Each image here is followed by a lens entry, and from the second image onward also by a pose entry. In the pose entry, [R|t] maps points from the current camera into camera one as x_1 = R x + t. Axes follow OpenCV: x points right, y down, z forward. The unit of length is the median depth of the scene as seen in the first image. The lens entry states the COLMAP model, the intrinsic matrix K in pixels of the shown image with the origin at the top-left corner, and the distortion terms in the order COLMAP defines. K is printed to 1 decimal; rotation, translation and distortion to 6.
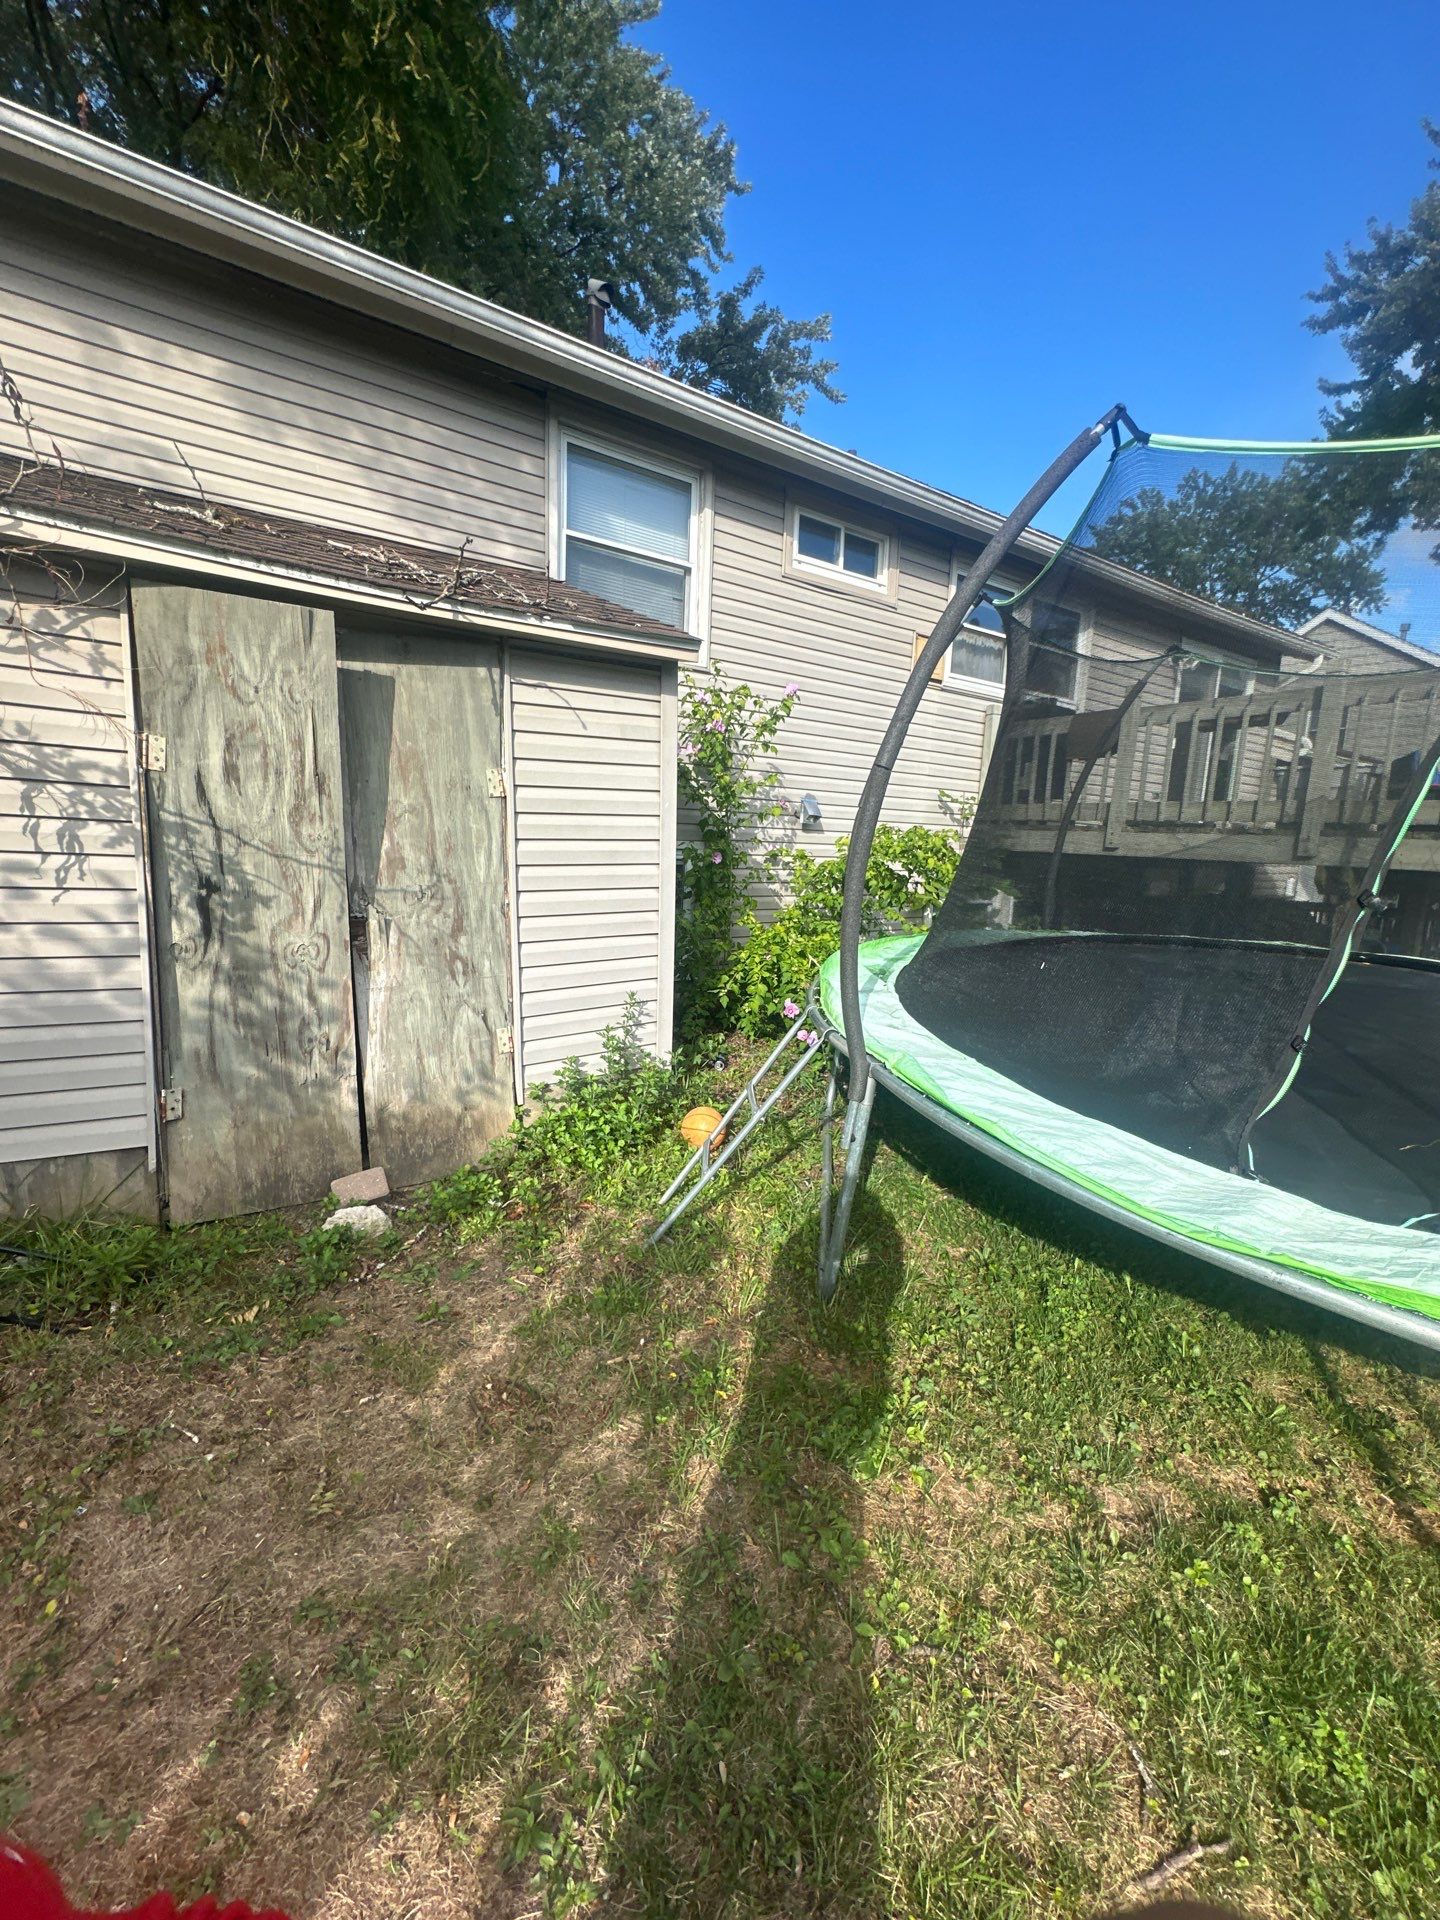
lens RADIAL K [[791.9, 0, 680.0], [0, 791.9, 961.6], [0, 0, 1]] dist [-0.001894, 0.000976]
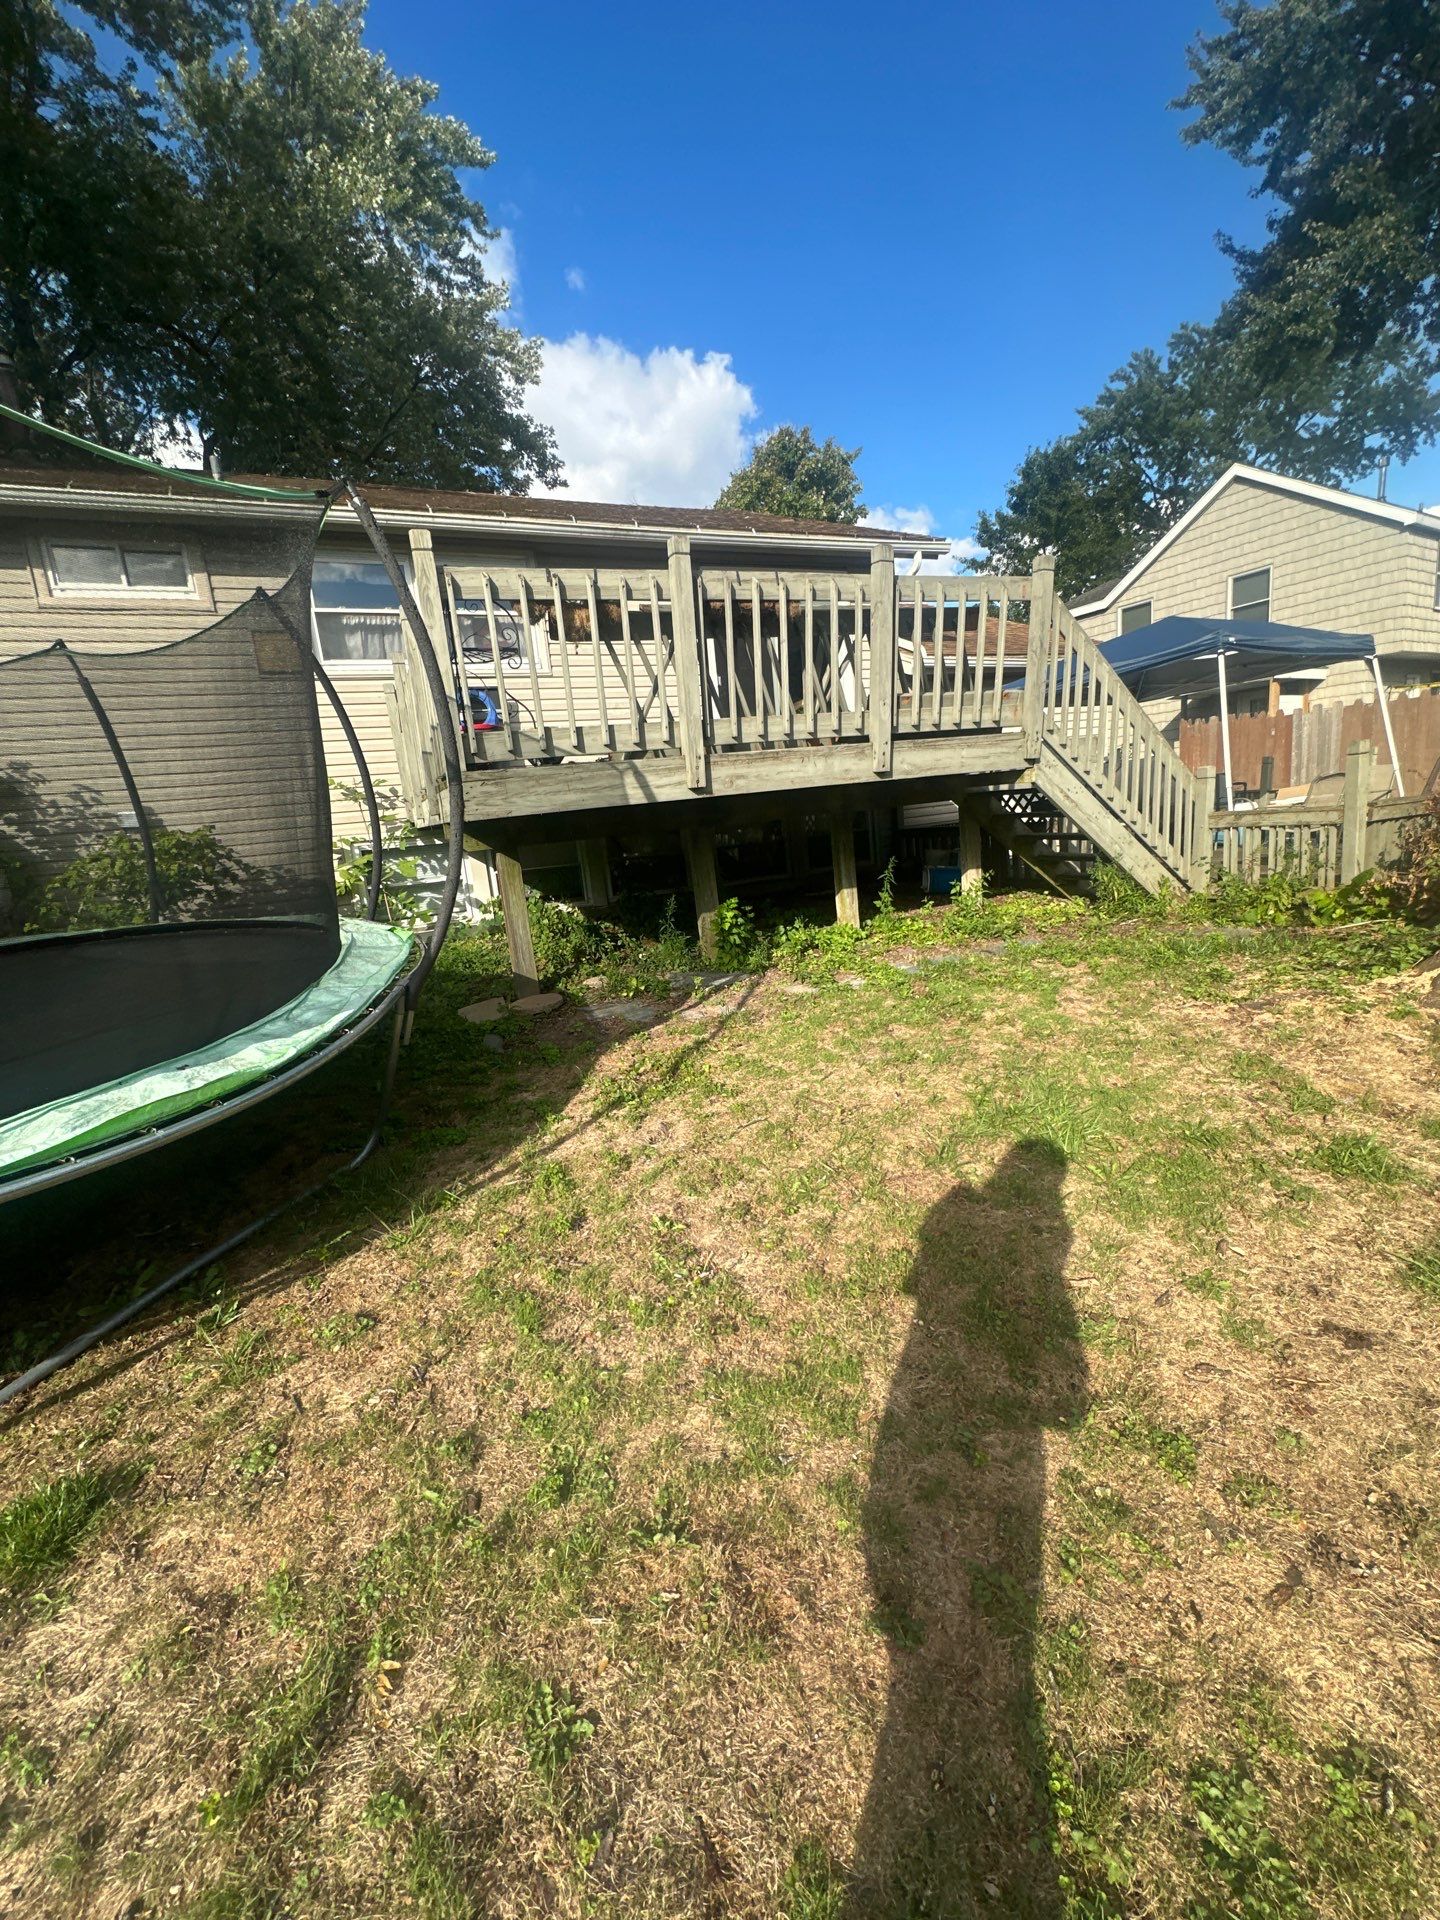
lens RADIAL K [[791.9, 0, 718.5], [0, 791.9, 961.0], [0, 0, 1]] dist [-0.001894, 0.000976]
pose [[0.981275, -0.101359, -0.163786, 0.349325], [0.106857, 0.993958, 0.025085, 0.015437], [0.160254, -0.042117, 0.986177, 0.026453]]
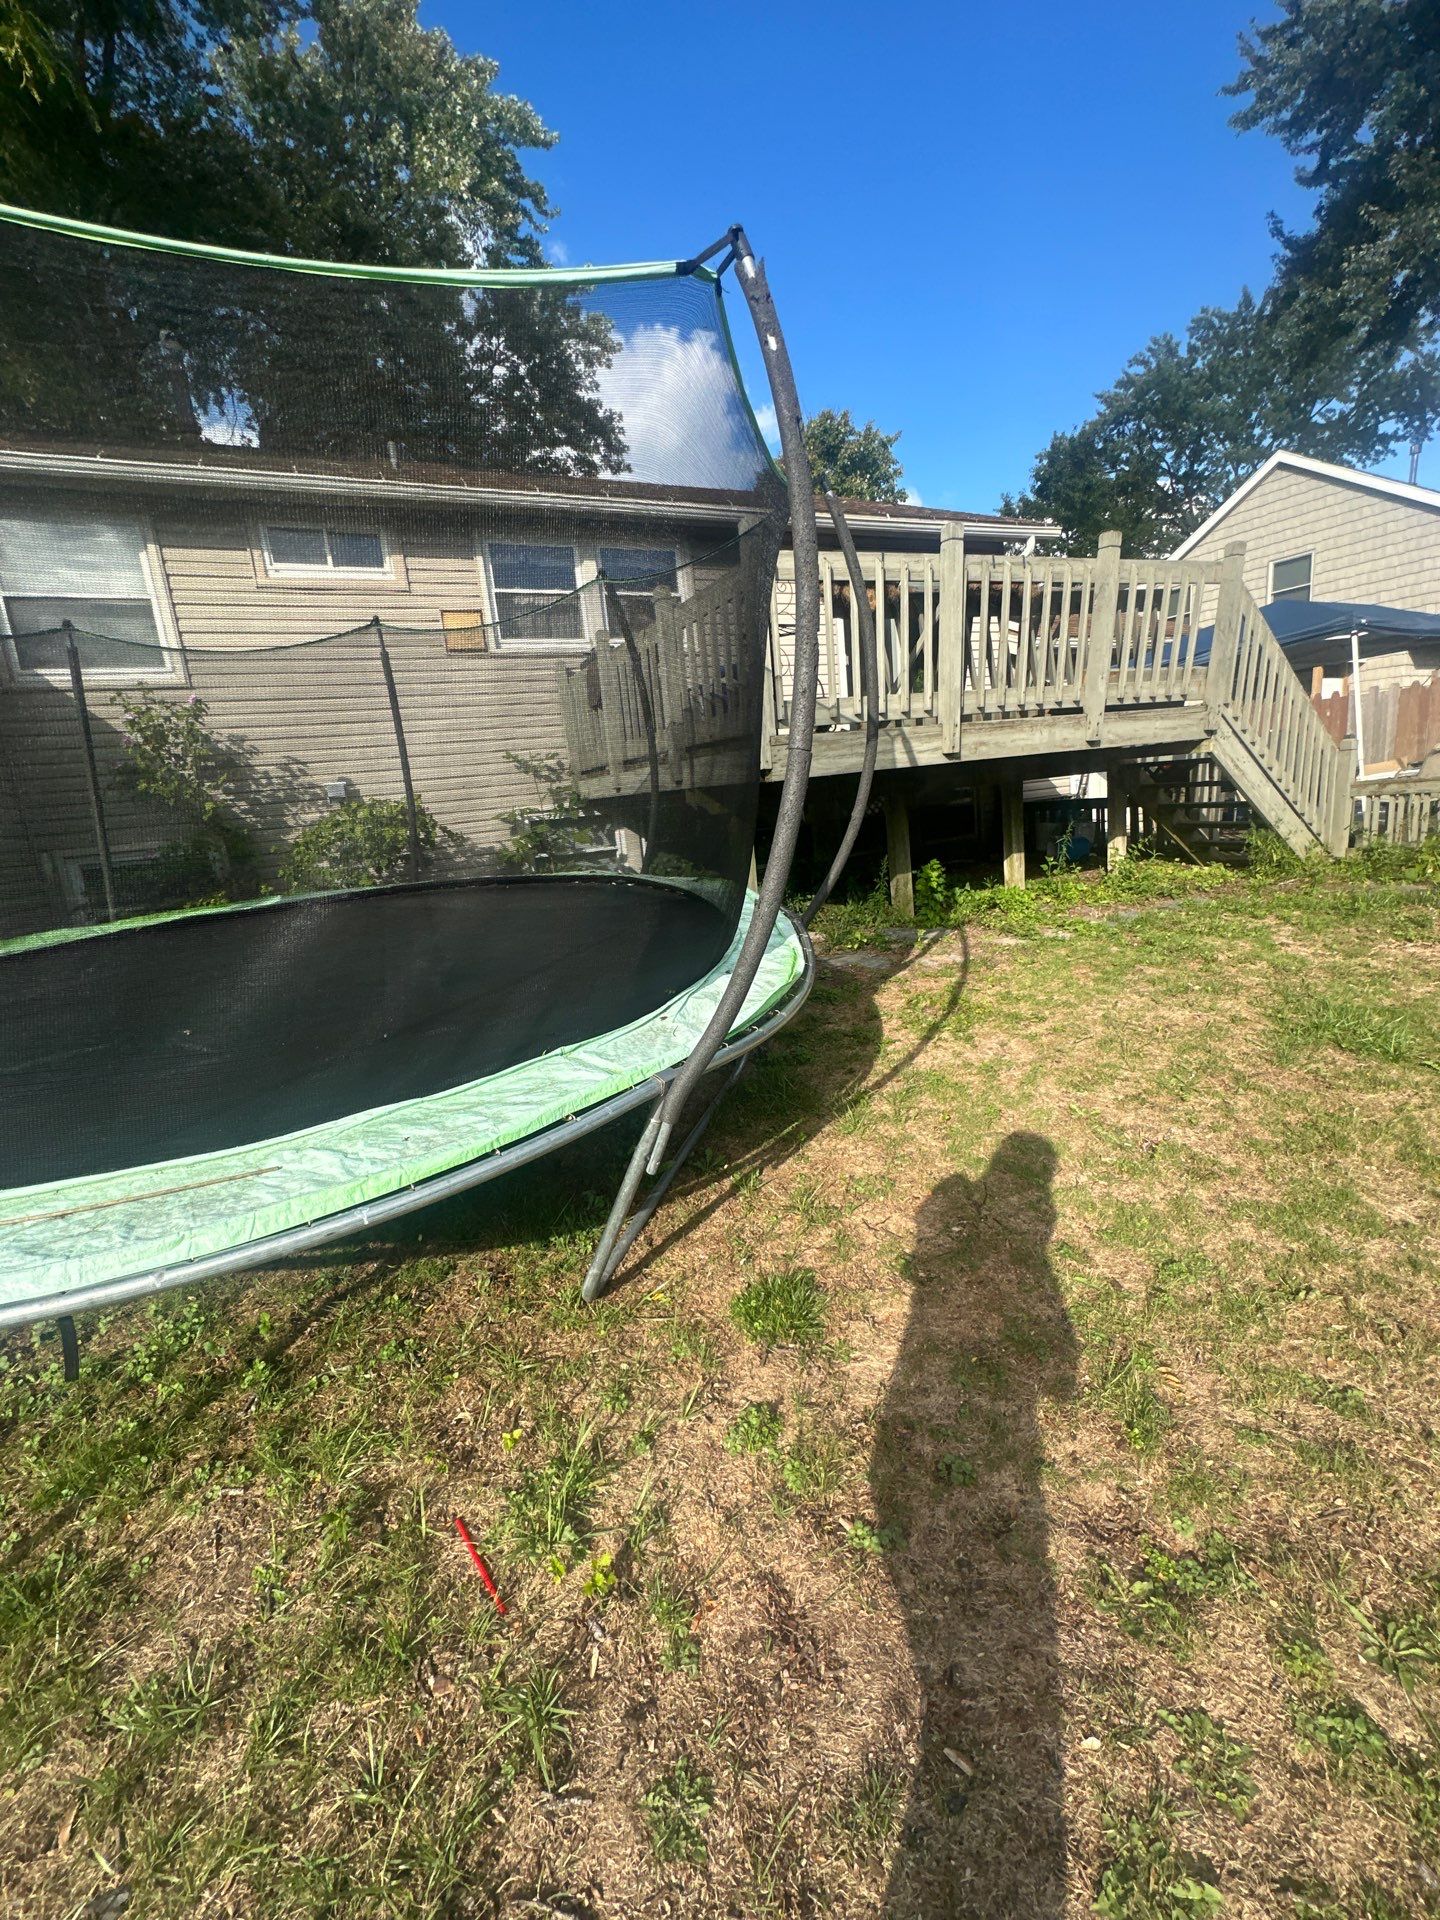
lens RADIAL K [[791.9, 0, 709.6], [0, 791.9, 965.2], [0, 0, 1]] dist [-0.001894, 0.000976]
pose [[0.983063, -0.101357, -0.152688, 0.266354], [0.109747, 0.992822, 0.047539, 0.017282], [0.146773, -0.063491, 0.987130, -0.011629]]
